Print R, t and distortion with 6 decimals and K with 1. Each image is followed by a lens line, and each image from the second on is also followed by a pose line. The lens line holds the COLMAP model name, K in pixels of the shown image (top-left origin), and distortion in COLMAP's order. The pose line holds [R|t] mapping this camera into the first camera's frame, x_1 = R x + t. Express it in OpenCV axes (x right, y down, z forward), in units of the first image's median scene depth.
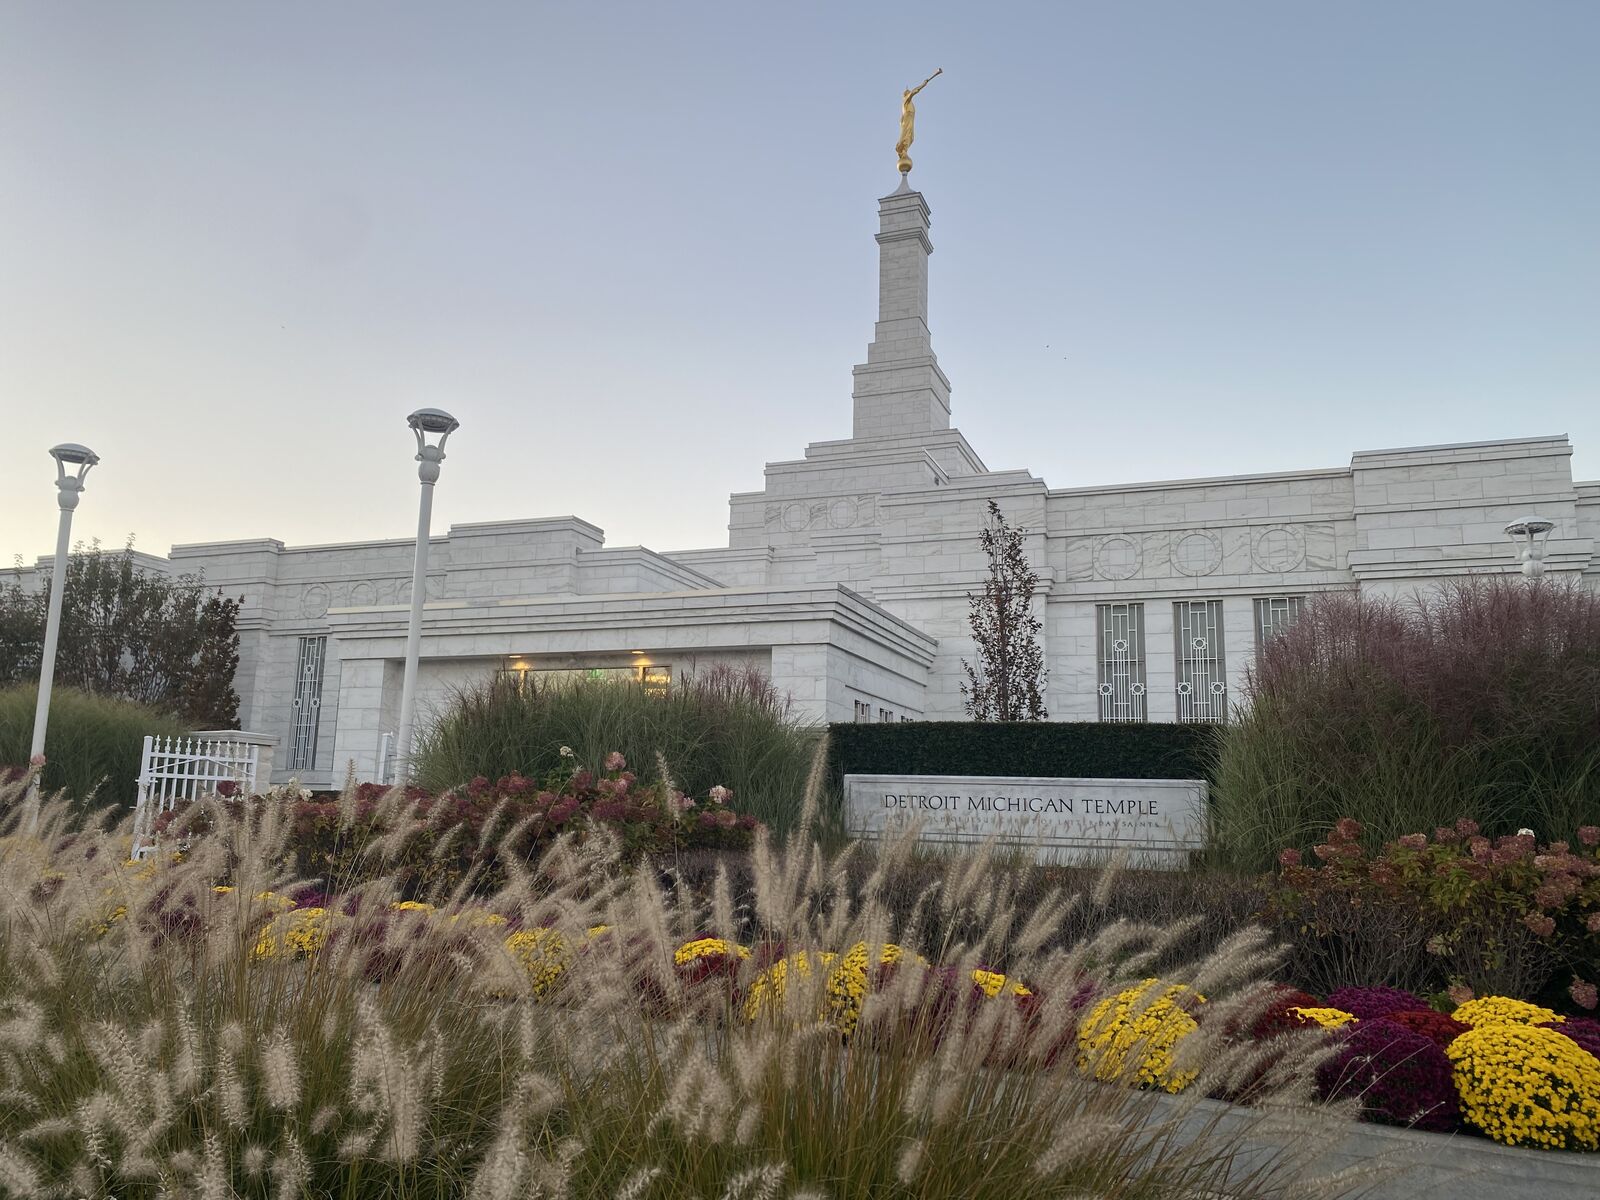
lens RADIAL K [[1202.7, 0, 764.0], [0, 1202.7, 568.0], [0, 0, 1]] dist [0.053804, -0.000605]
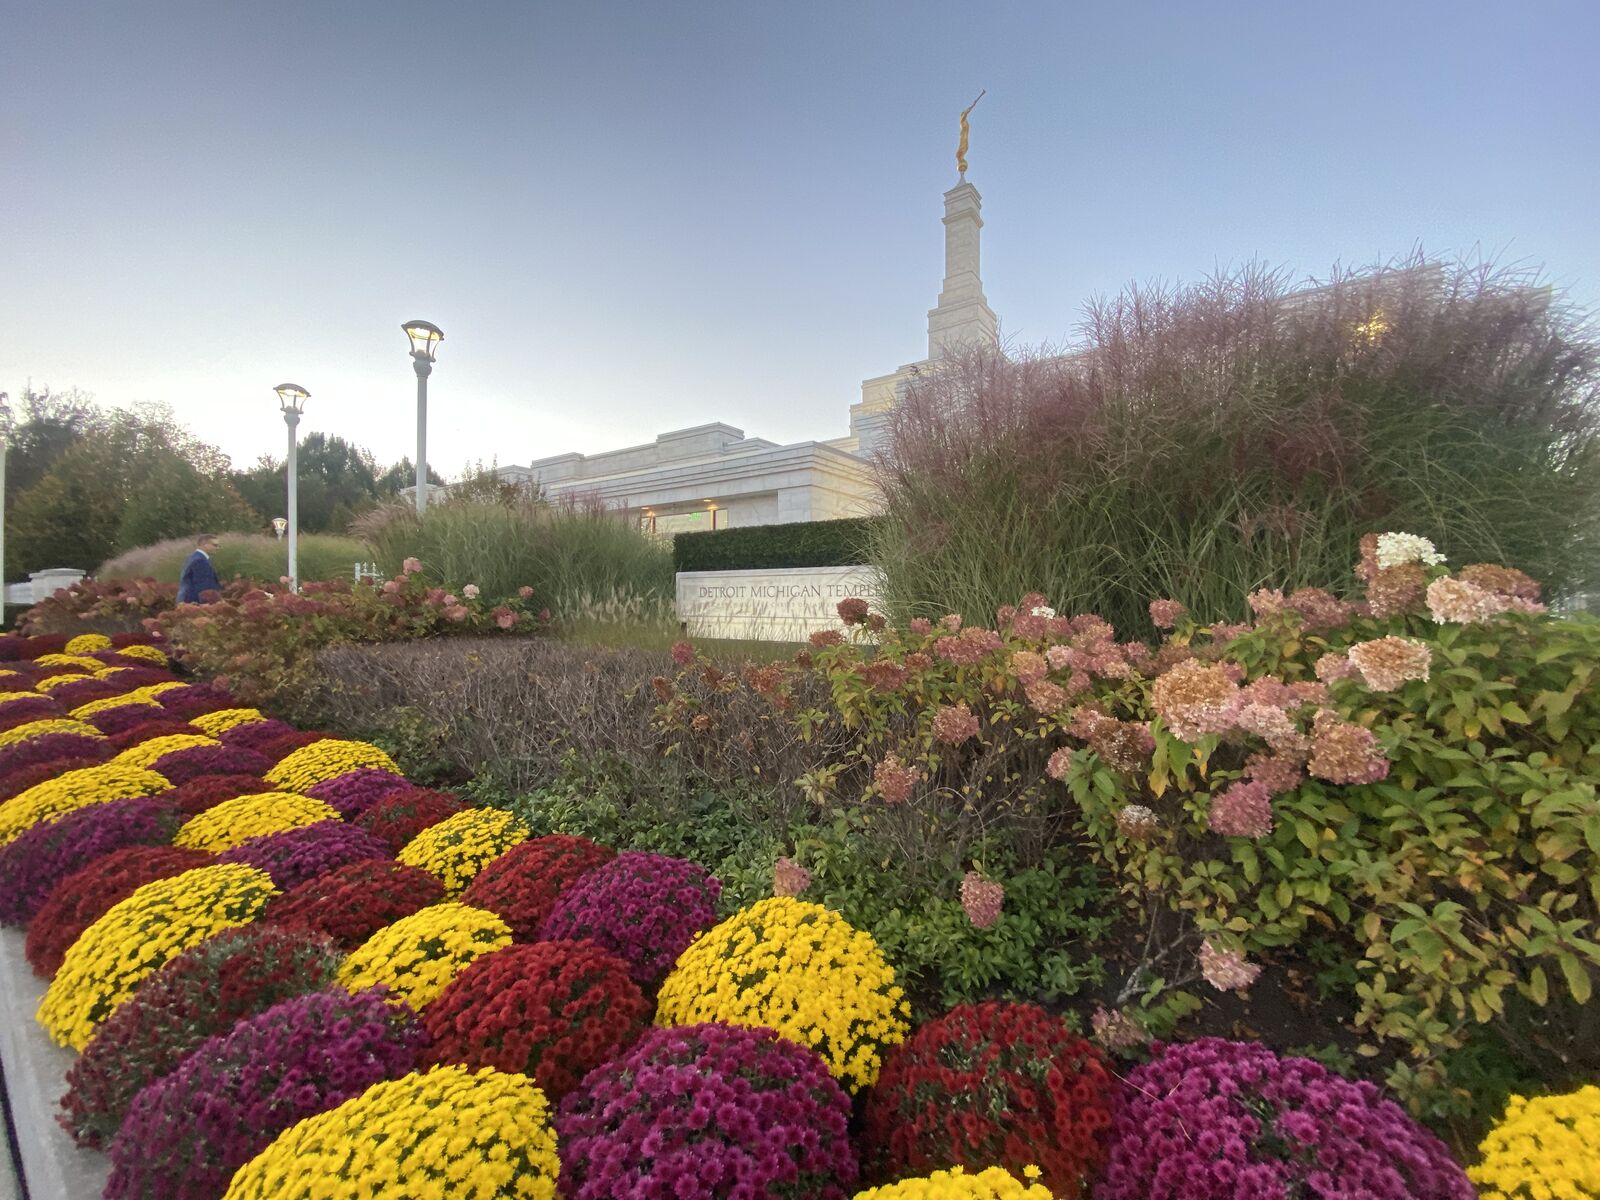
lens RADIAL K [[634.7, 0, 800.0], [0, 634.7, 600.0], [0, 0, 1]] dist [0.000516, -0.016289]
pose [[0.970848, -0.027844, -0.238074, 0.235659], [0.076897, 0.976912, 0.199322, 0.050111], [0.227027, -0.211819, 0.950574, 0.253395]]
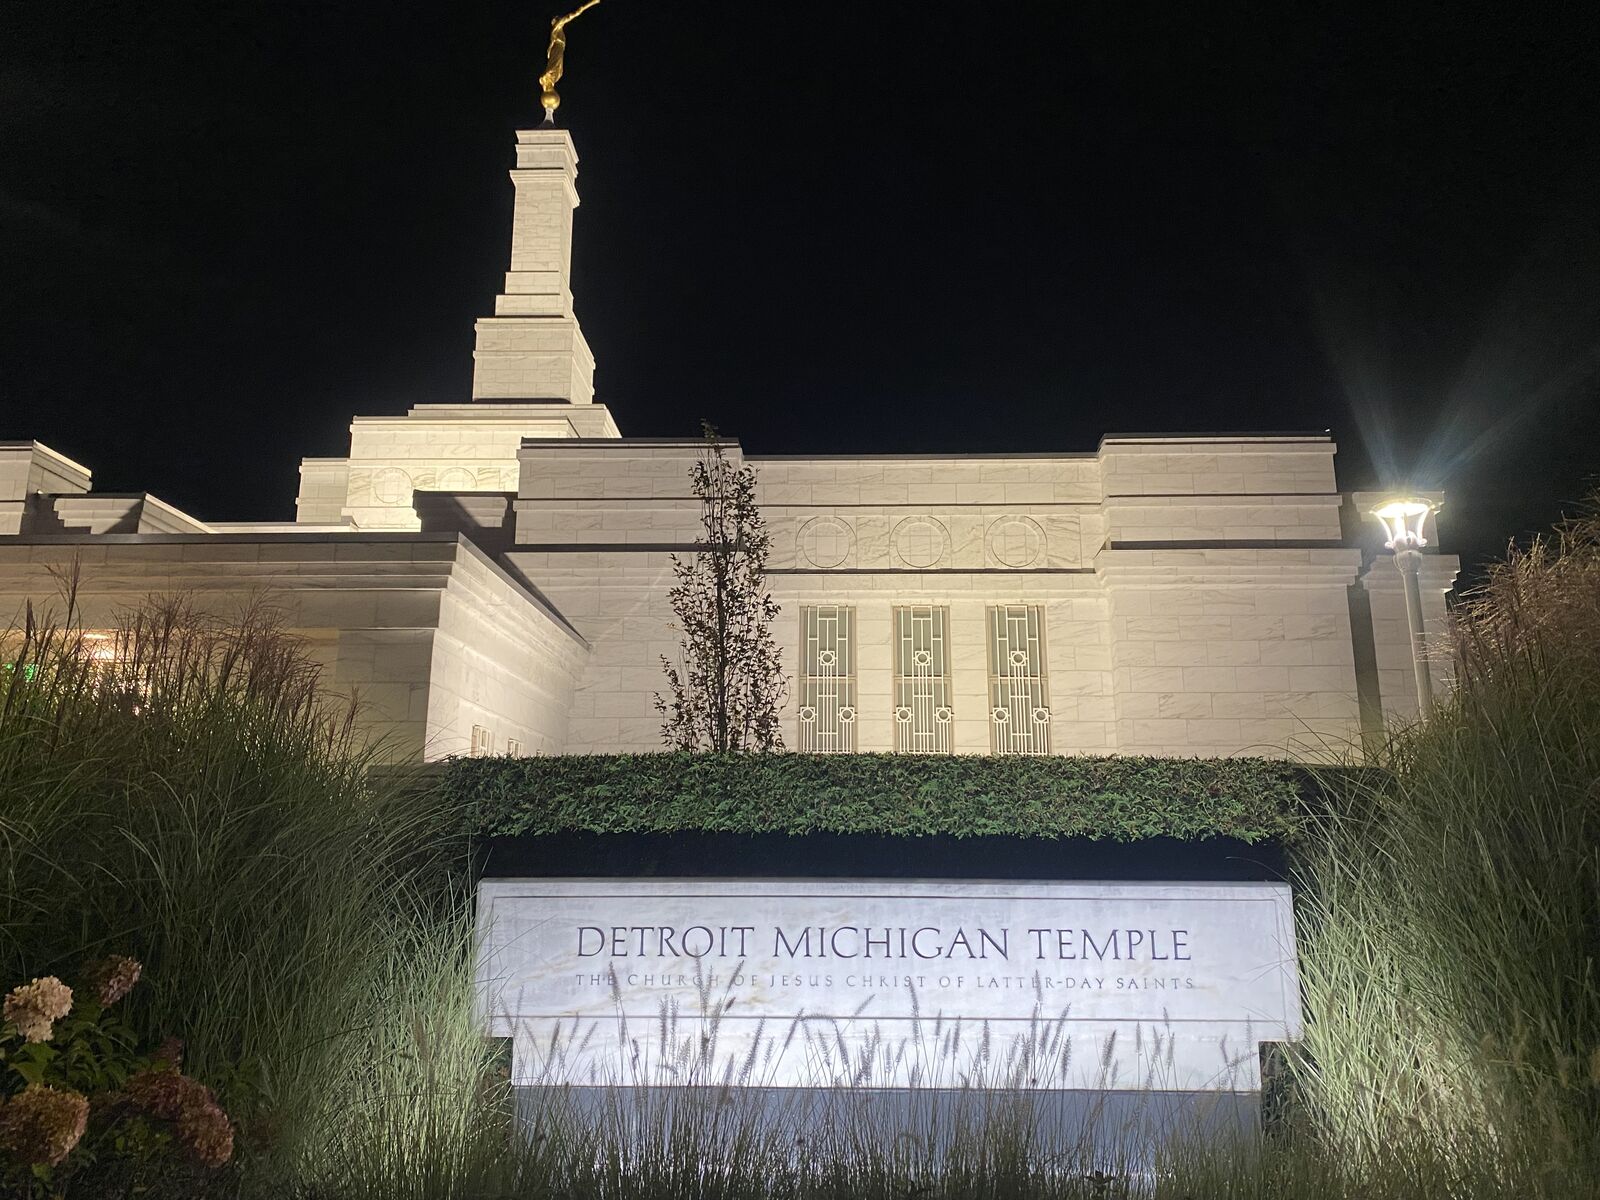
lens RADIAL K [[1219.9, 0, 801.0], [0, 1219.9, 556.4], [0, 0, 1]] dist [-0.000833, -0.001307]
pose [[0.938476, 0.064625, 0.339244, 0.012747], [-0.052431, 0.997610, -0.044998, 0.047980], [-0.341342, 0.024442, 0.939621, 0.369114]]
